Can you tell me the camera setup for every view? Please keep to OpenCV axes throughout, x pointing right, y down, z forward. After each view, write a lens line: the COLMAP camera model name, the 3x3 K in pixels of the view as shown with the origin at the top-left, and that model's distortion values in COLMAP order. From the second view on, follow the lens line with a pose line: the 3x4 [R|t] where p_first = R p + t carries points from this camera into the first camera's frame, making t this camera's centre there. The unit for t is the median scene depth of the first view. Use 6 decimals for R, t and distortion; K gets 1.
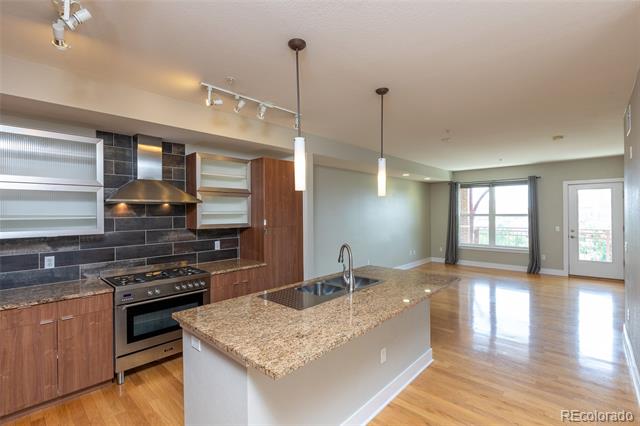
lens RADIAL K [[304.0, 0, 320.0], [0, 304.0, 213.0], [0, 0, 1]] dist [-0.003293, -0.000413]
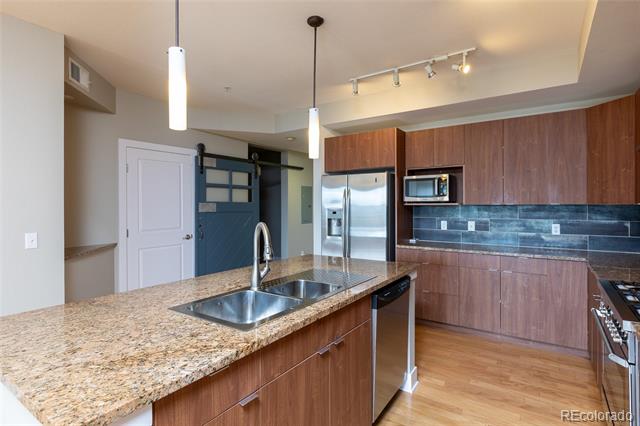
lens RADIAL K [[331.0, 0, 317.3], [0, 331.0, 206.1], [0, 0, 1]] dist [0.001011, -0.000179]
pose [[-0.990762, 0.011068, -0.135158, 0.051653], [0.010269, 0.999925, 0.006610, 0.053560], [0.135222, 0.005161, -0.990802, 1.343869]]
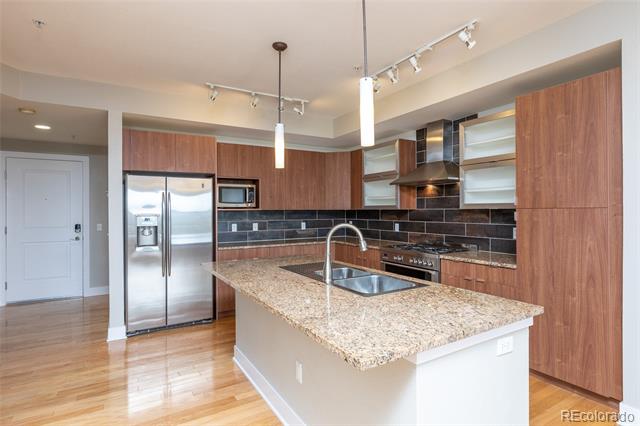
lens RADIAL K [[336.5, 0, 320.0], [0, 336.5, 213.0], [0, 0, 1]] dist [0.001152, -0.000079]
pose [[-0.290448, 0.018461, -0.956713, 0.722652], [0.004199, 0.999829, 0.018018, 0.049385], [0.956881, 0.001216, -0.290476, 0.959111]]
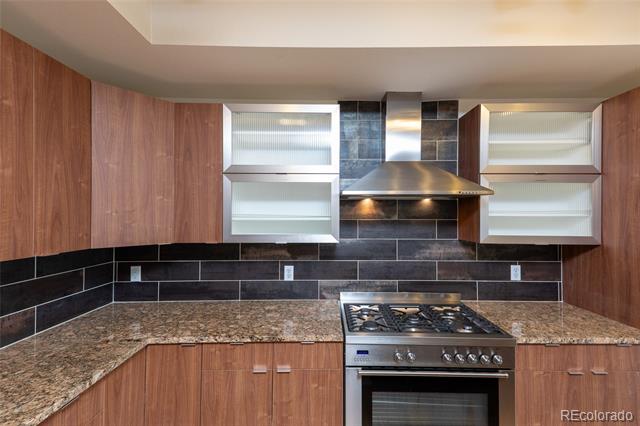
lens RADIAL K [[286.6, 0, 320.0], [0, 286.6, 213.0], [0, 0, 1]] dist [0.026890, -0.000301]
pose [[0.680001, 0.007080, -0.733177, -0.233419], [-0.009426, 0.999955, 0.000913, 0.000319], [0.733151, 0.006290, 0.680037, 0.459224]]
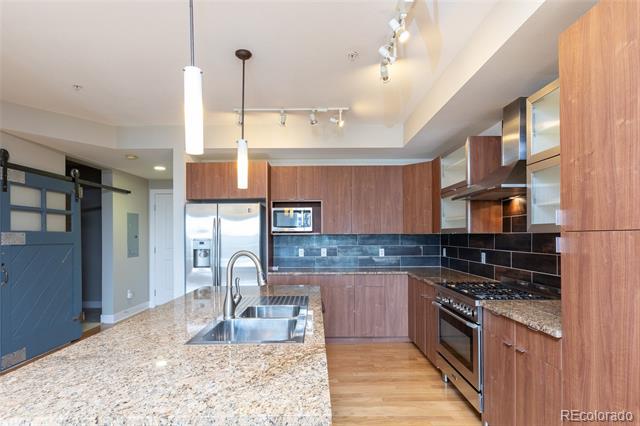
lens RADIAL K [[348.7, 0, 317.2], [0, 348.7, 236.4], [0, 0, 1]] dist [0.001402, 0.000578]
pose [[-0.737104, 0.015372, -0.675605, 0.364188], [0.009901, 0.999880, 0.011948, 0.053069], [0.675707, 0.002118, -0.737167, 1.310546]]
